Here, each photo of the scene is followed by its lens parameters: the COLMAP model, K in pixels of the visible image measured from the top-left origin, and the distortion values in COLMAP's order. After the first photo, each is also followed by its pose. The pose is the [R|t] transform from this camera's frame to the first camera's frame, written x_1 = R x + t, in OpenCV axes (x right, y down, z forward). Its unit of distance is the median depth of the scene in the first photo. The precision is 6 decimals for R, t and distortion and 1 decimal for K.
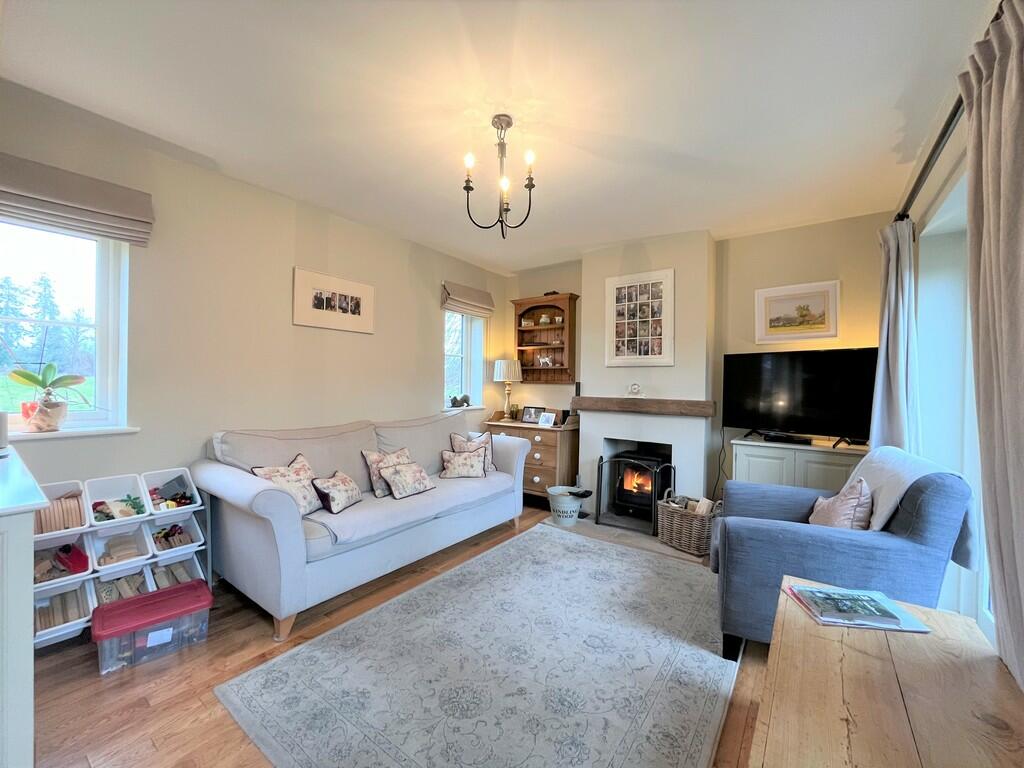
lens RADIAL K [[415.1, 0, 509.9], [0, 415.1, 385.9], [0, 0, 1]] dist [-0.002566, -0.000290]
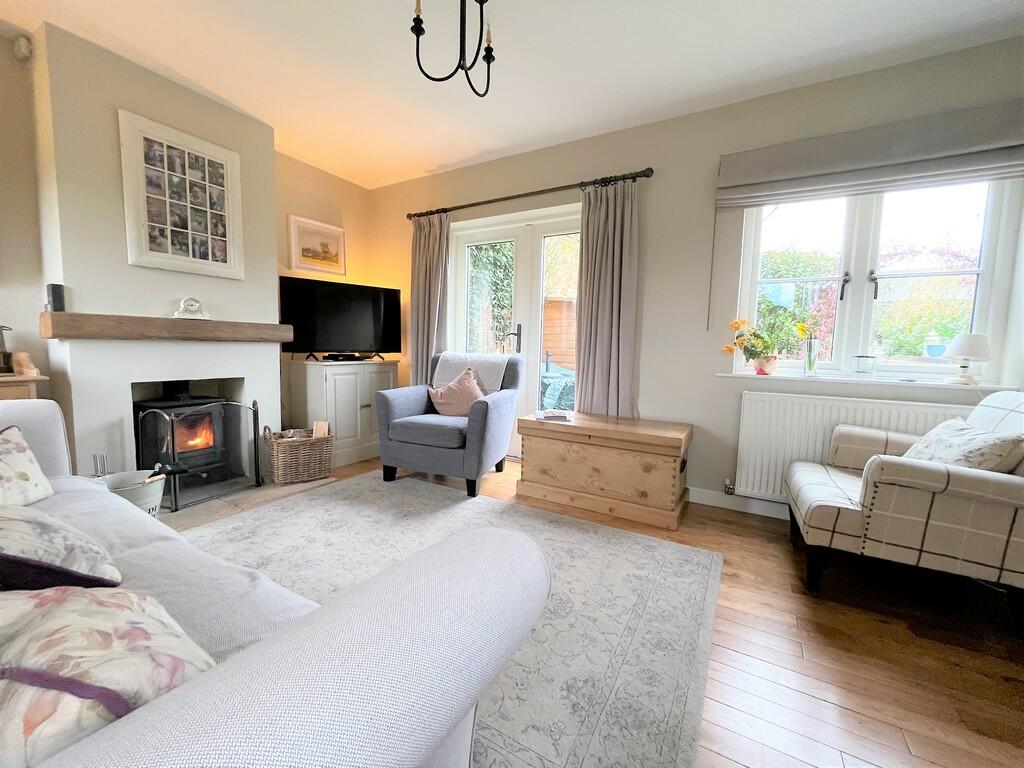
lens RADIAL K [[415.1, 0, 509.9], [0, 415.1, 385.9], [0, 0, 1]] dist [-0.002566, -0.000290]
pose [[-0.112137, -0.114827, 0.987036, -0.480368], [-0.017227, 0.993376, 0.113608, 0.054788], [-0.993543, -0.004264, -0.113373, 0.562521]]
